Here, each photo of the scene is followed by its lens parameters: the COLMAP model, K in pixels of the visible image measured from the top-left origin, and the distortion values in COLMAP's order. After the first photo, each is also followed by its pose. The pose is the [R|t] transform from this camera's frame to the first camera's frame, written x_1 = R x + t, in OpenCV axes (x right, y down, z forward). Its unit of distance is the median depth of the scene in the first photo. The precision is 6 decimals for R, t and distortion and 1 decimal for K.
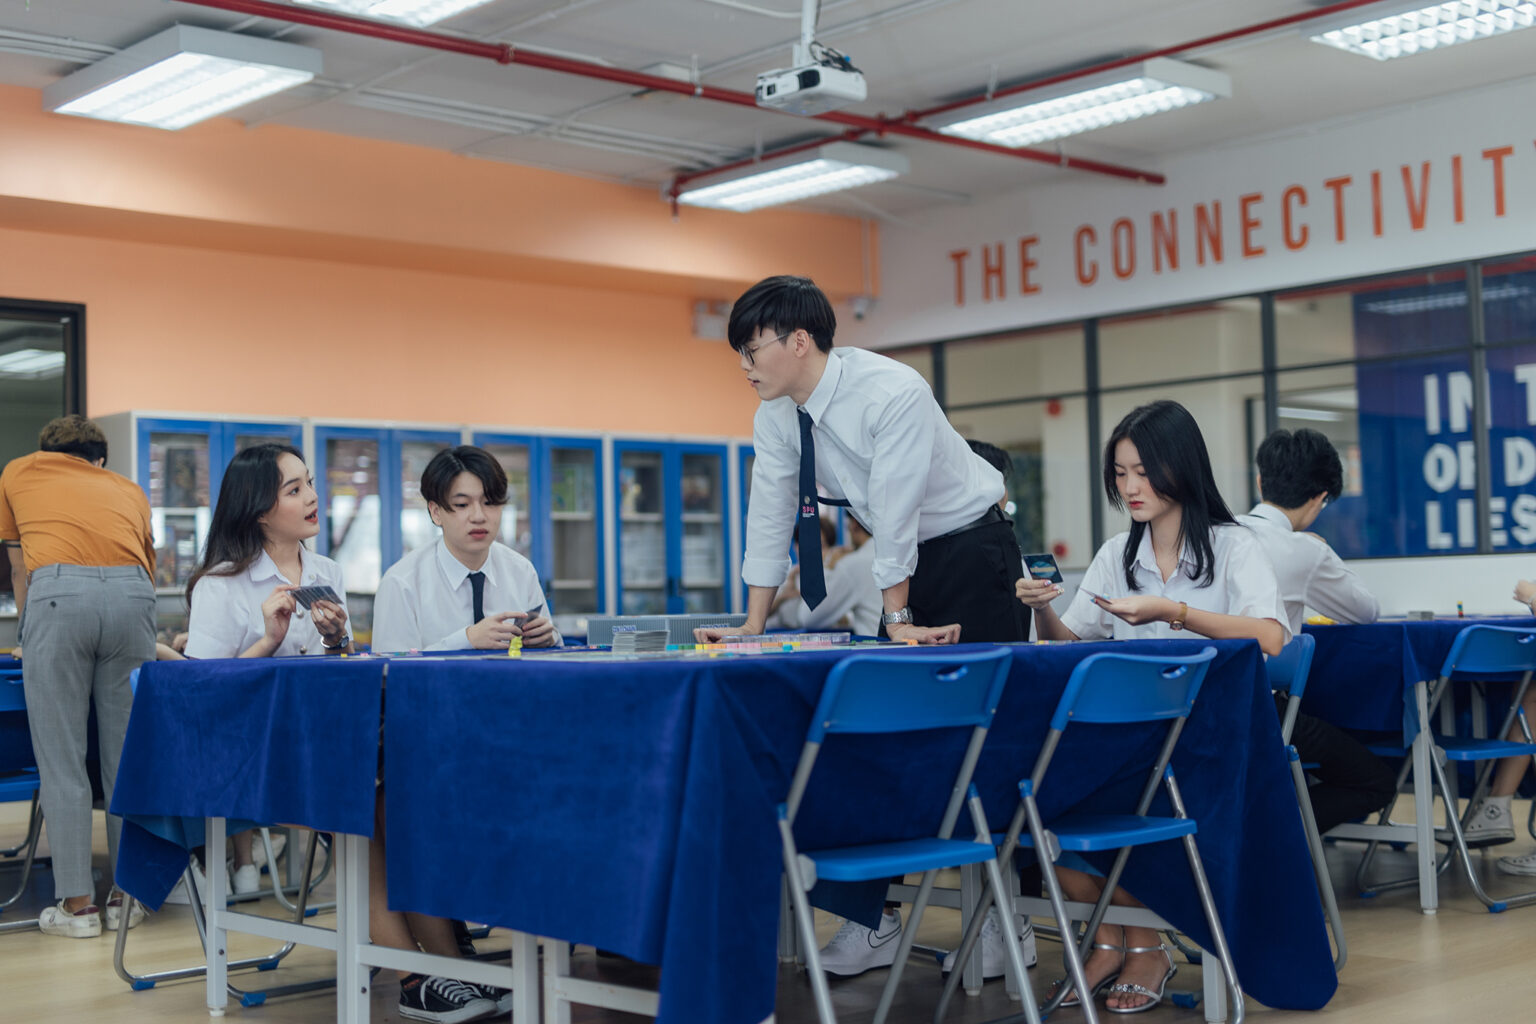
lens RADIAL K [[2188.0, 0, 768.5], [0, 2188.0, 512.3], [0, 0, 1]] dist [-0.003134, -0.013621]
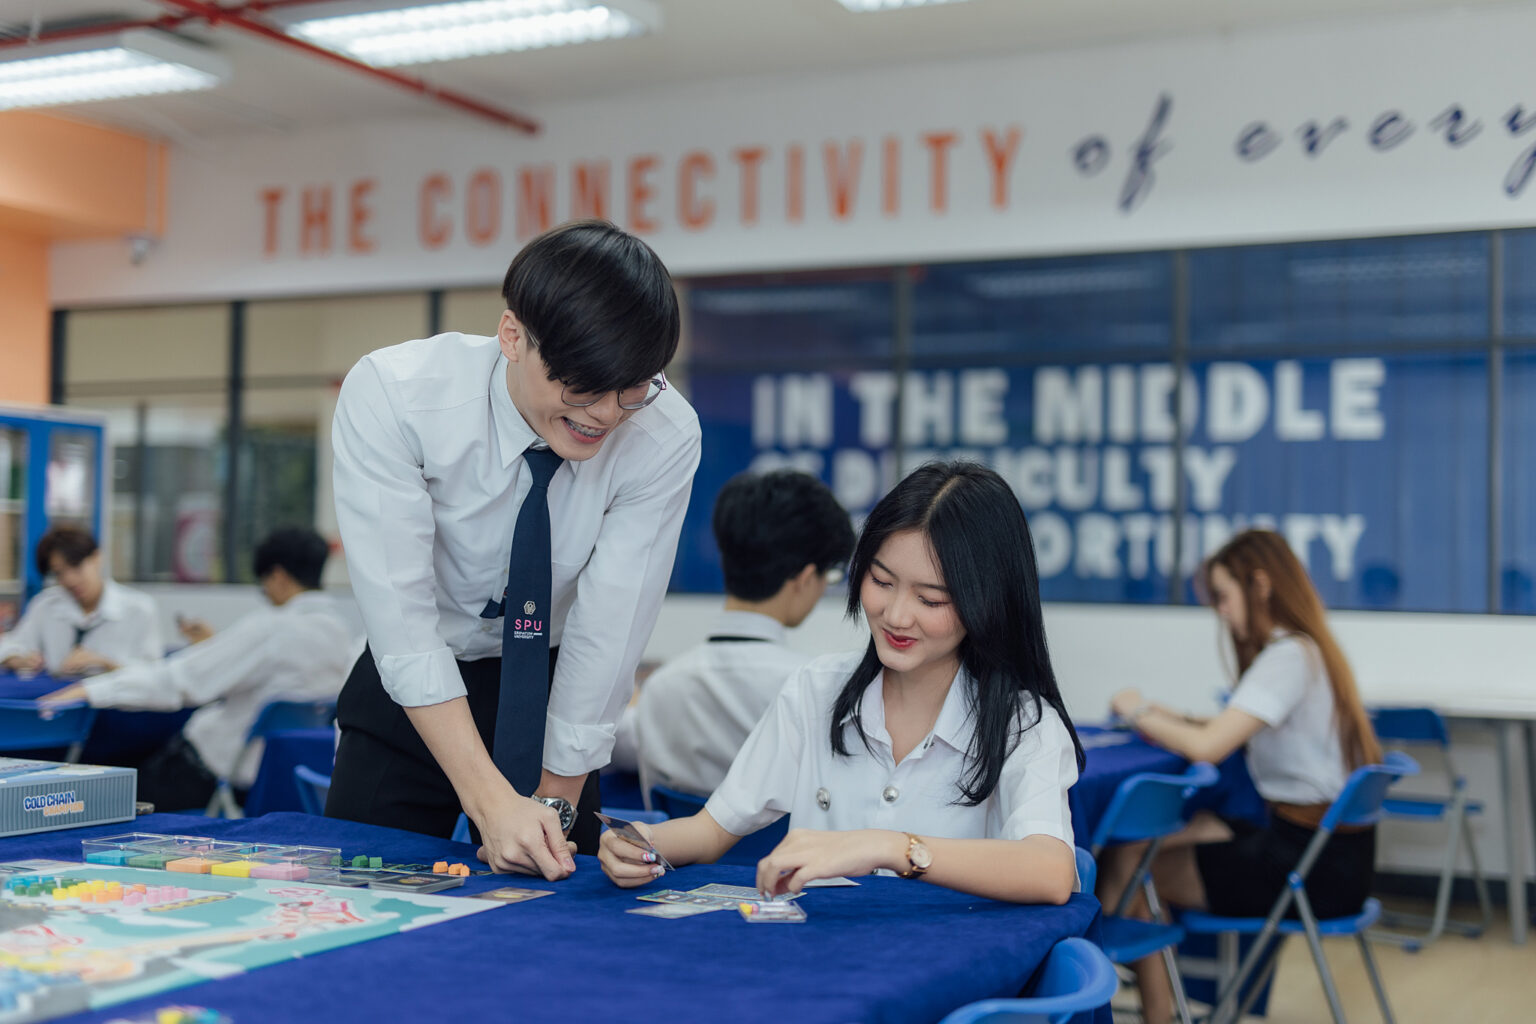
lens RADIAL K [[2154.5, 0, 762.5], [0, 2154.5, 509.5], [0, 0, 1]] dist [0.017283, 0.046748]
pose [[0.933720, 0.052504, 0.354132, -0.024879], [-0.056991, 0.998372, 0.002245, -0.014051], [-0.353438, -0.022278, 0.935193, 0.200253]]
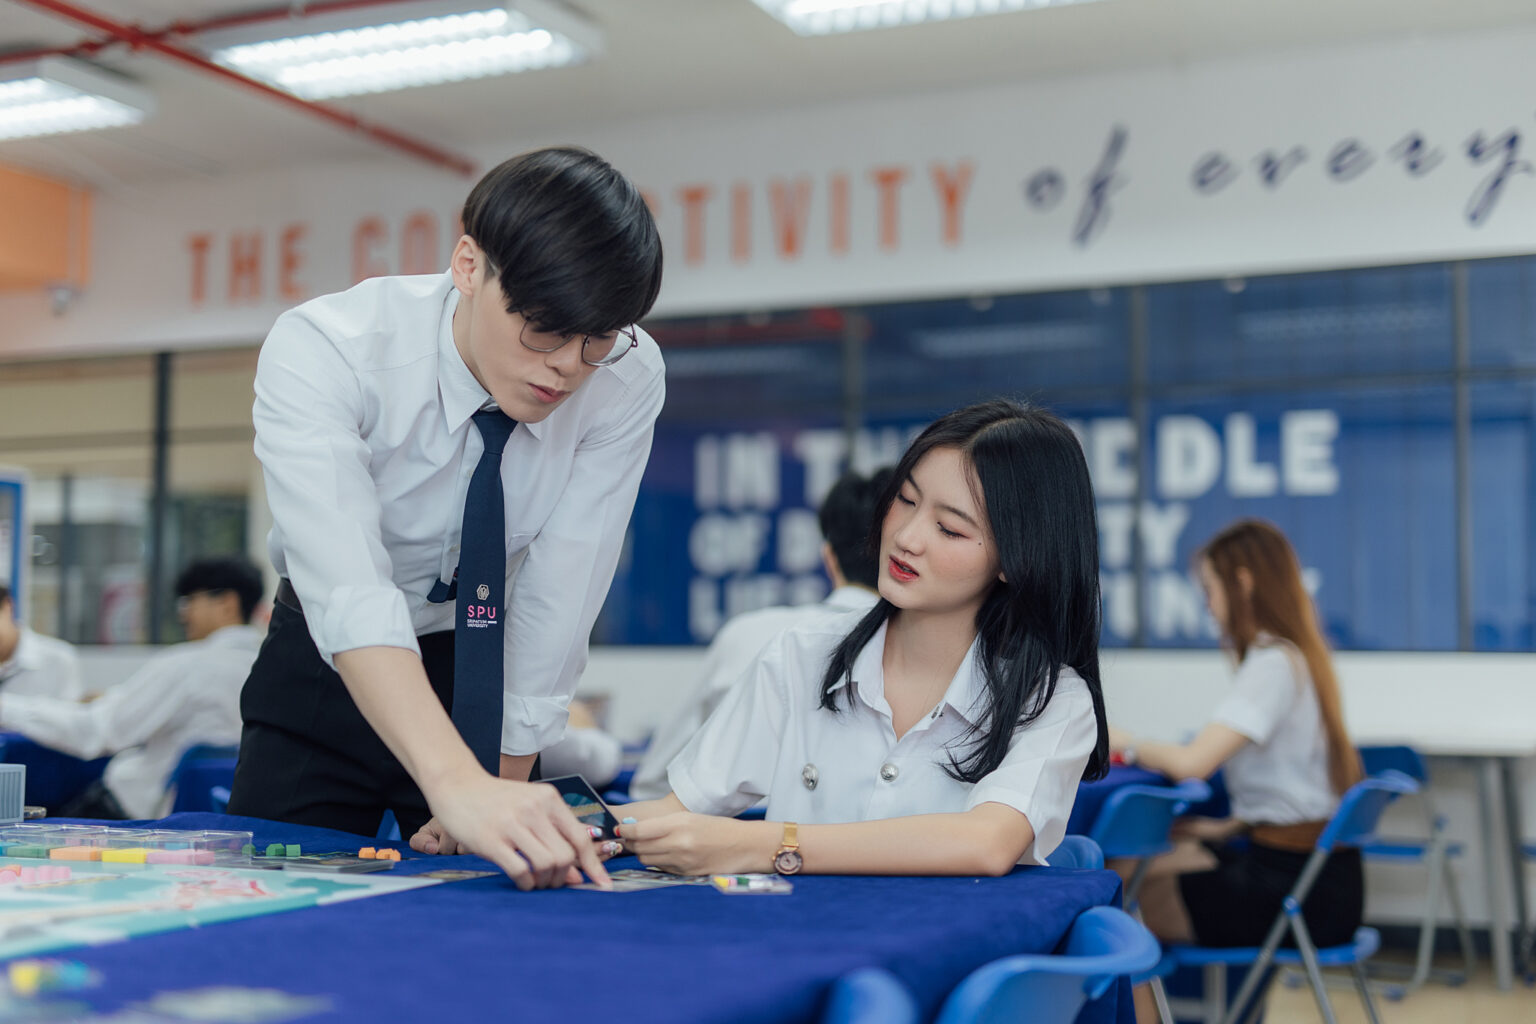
lens RADIAL K [[2151.2, 0, 771.6], [0, 2151.2, 507.7], [0, 0, 1]] dist [0.027572, -0.002623]
pose [[0.922004, 0.061643, 0.382243, -0.017130], [-0.048914, 0.997880, -0.042938, 0.002104], [-0.384079, 0.020892, 0.923064, 0.227304]]
